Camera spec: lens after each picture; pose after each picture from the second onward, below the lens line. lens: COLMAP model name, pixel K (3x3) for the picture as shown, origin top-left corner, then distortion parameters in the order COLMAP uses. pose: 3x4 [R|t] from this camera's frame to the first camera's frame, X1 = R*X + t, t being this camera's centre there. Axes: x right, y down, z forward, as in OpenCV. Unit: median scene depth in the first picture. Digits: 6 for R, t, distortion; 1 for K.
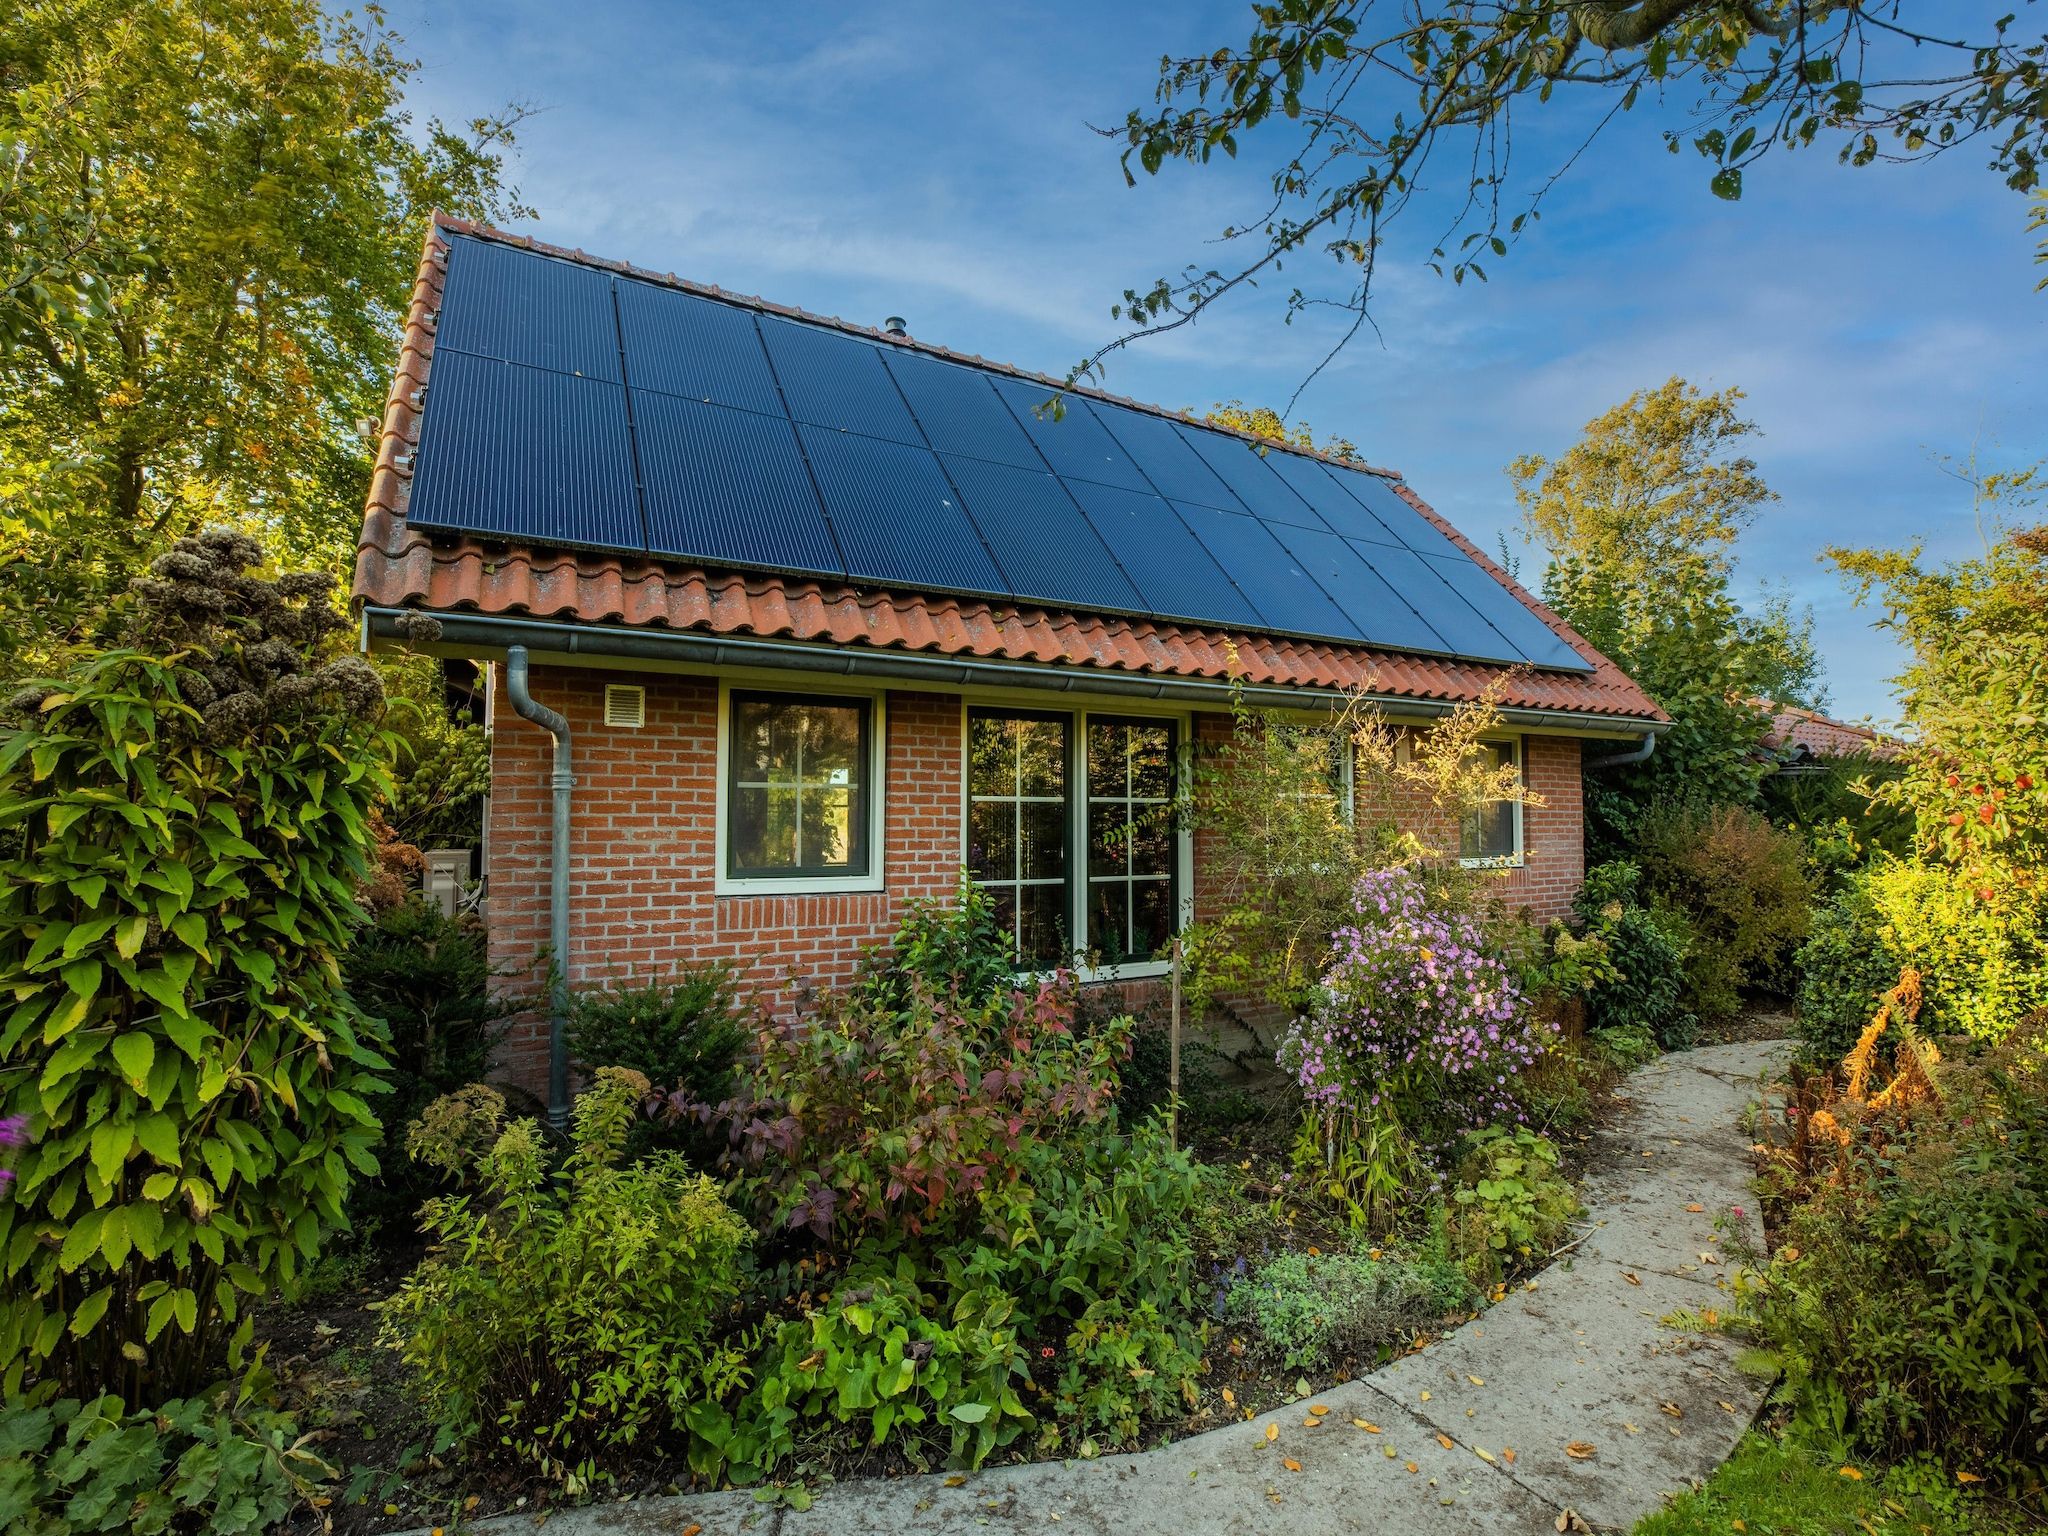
lens RADIAL K [[973.9, 0, 1024.0], [0, 973.9, 768.0], [0, 0, 1]] dist [-0.020066, 0.000920]
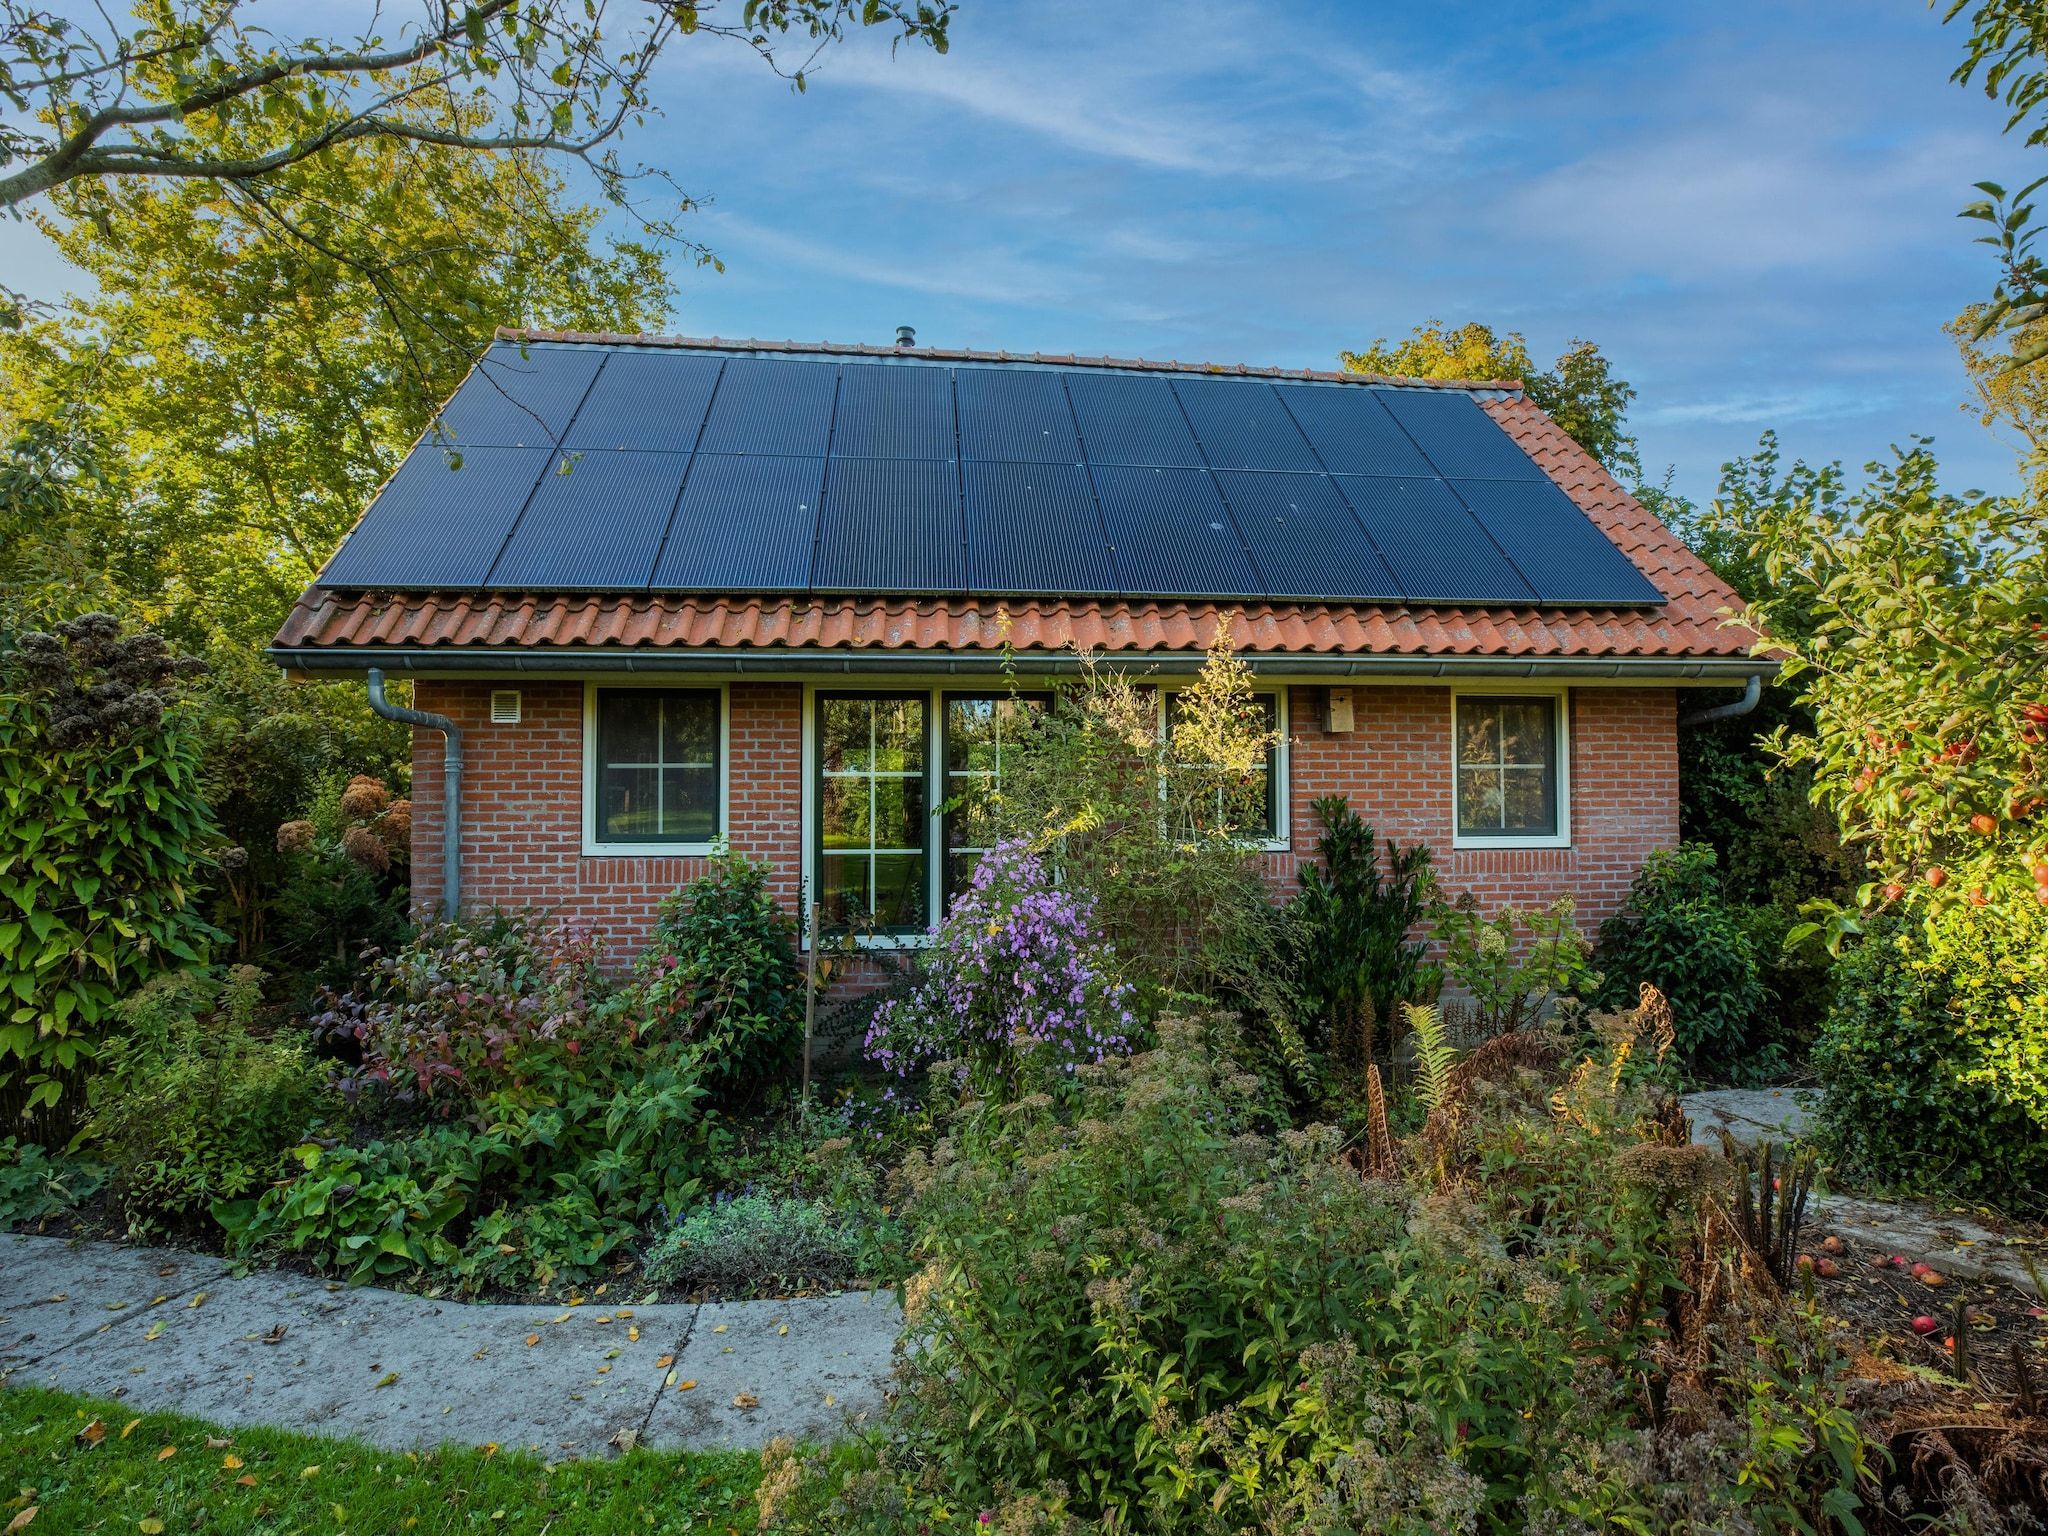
lens RADIAL K [[973.9, 0, 1024.0], [0, 973.9, 768.0], [0, 0, 1]] dist [-0.020066, 0.000920]
pose [[0.912004, -0.017269, -0.409818, 0.702790], [0.027016, 0.999473, 0.018004, 0.012155], [0.409291, -0.027492, 0.911990, 0.105775]]
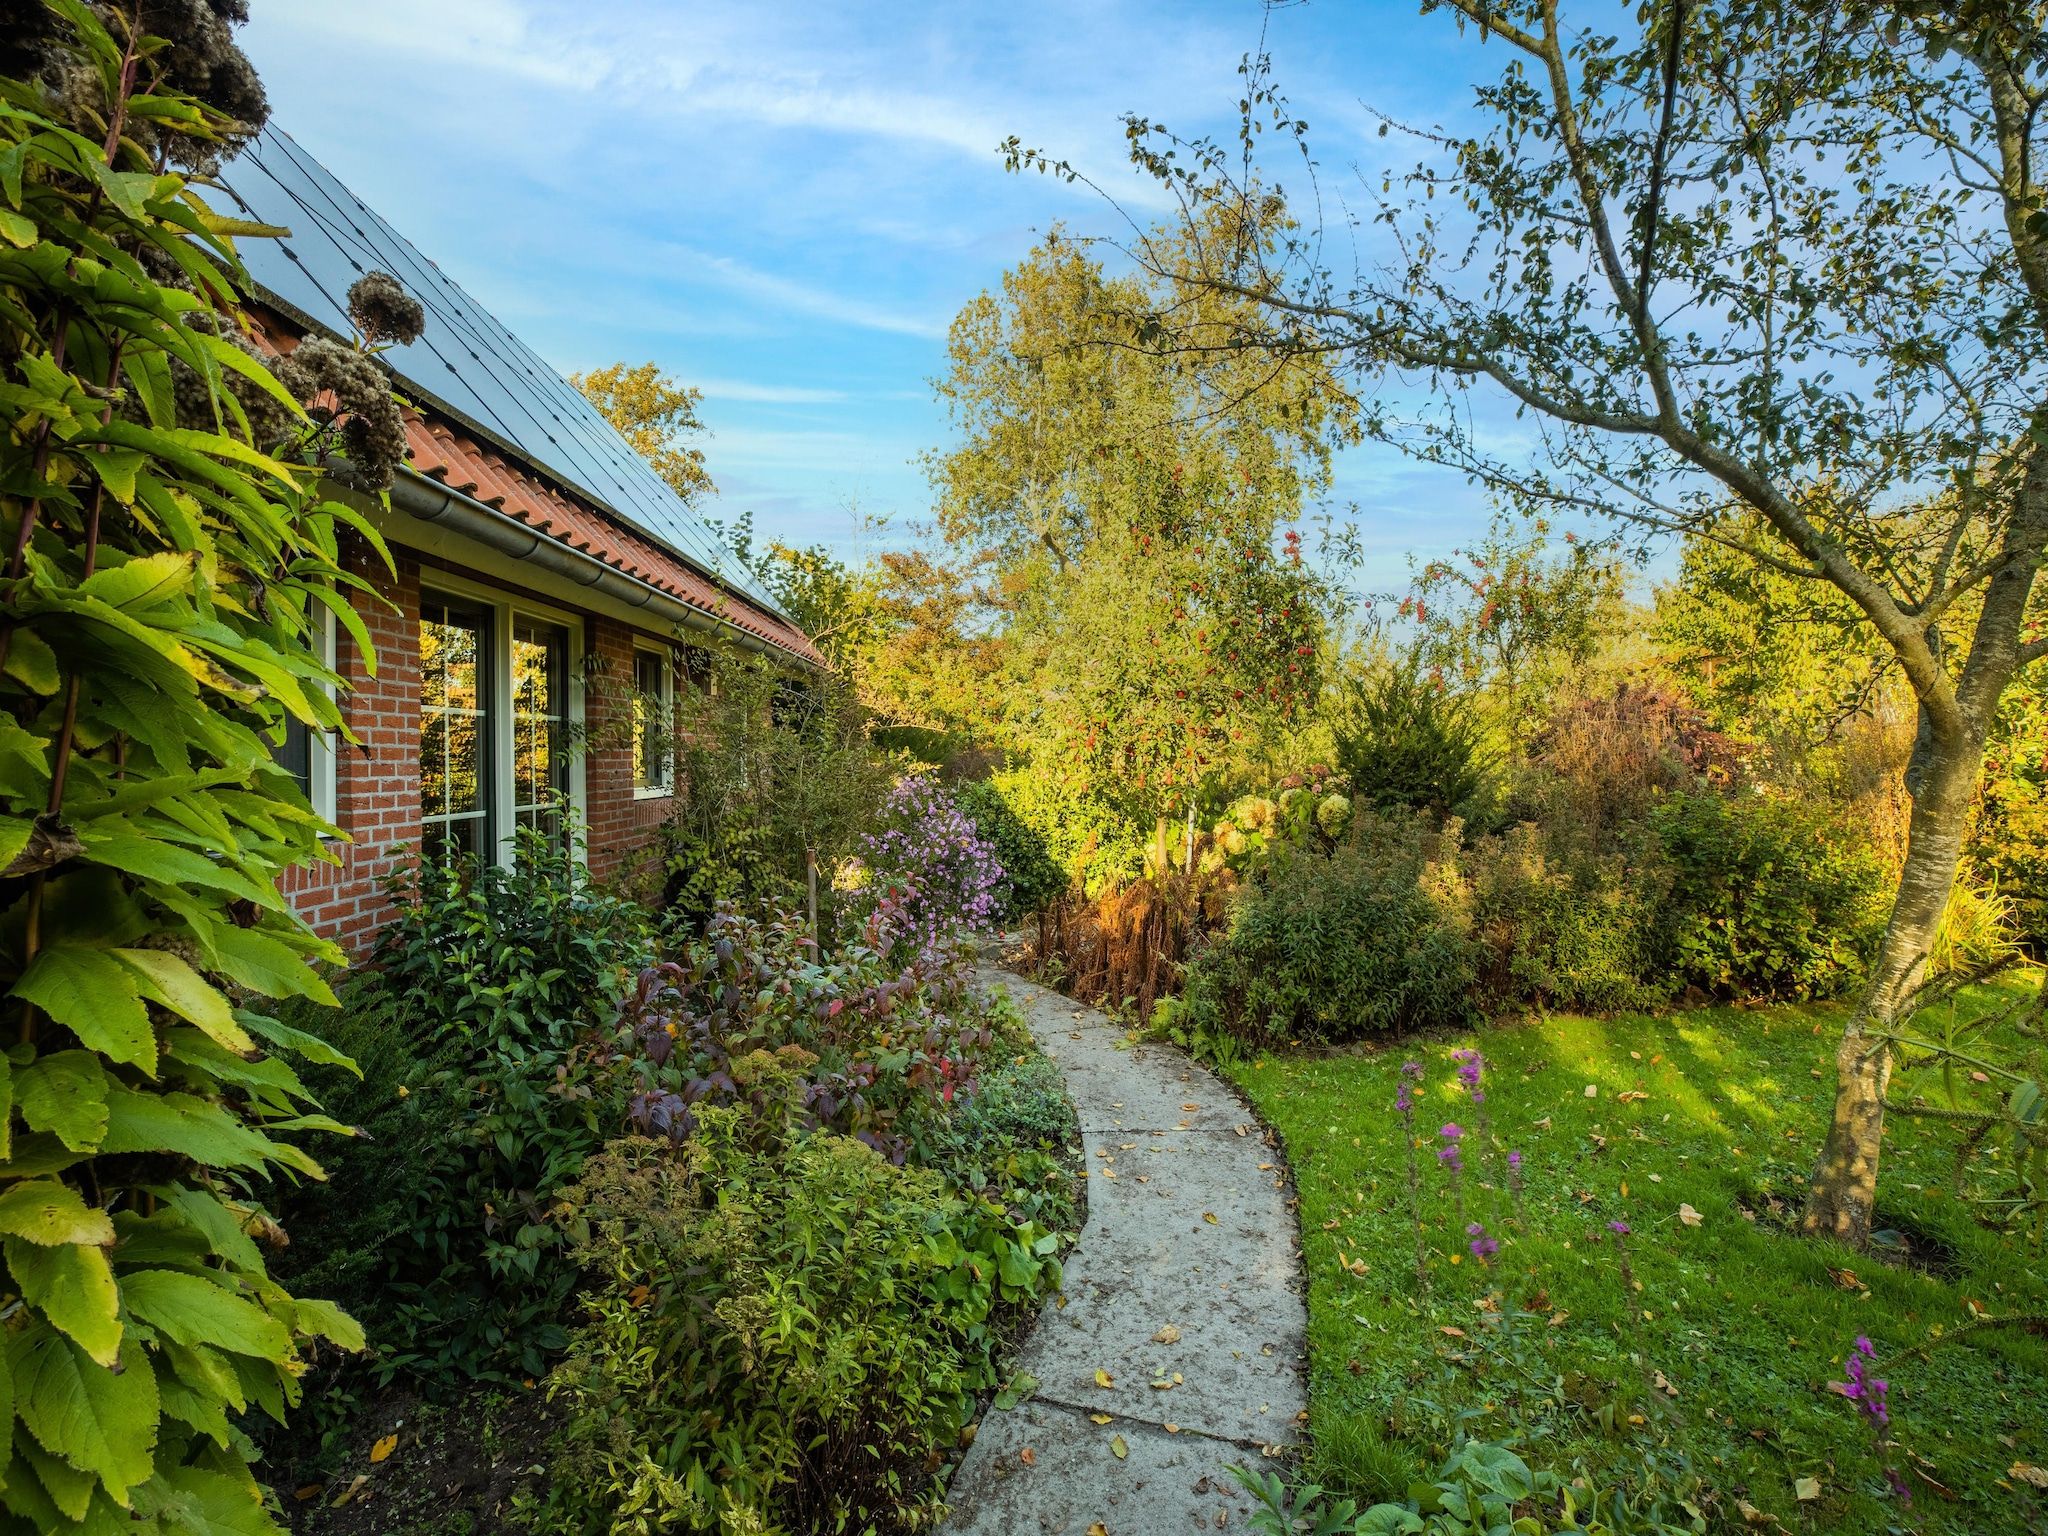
lens RADIAL K [[973.9, 0, 1024.0], [0, 973.9, 768.0], [0, 0, 1]] dist [-0.020066, 0.000920]
pose [[0.449415, -0.014523, 0.893205, -0.578517], [-0.042304, 0.998400, 0.037519, 0.034973], [-0.892321, -0.054648, 0.448082, 0.290505]]
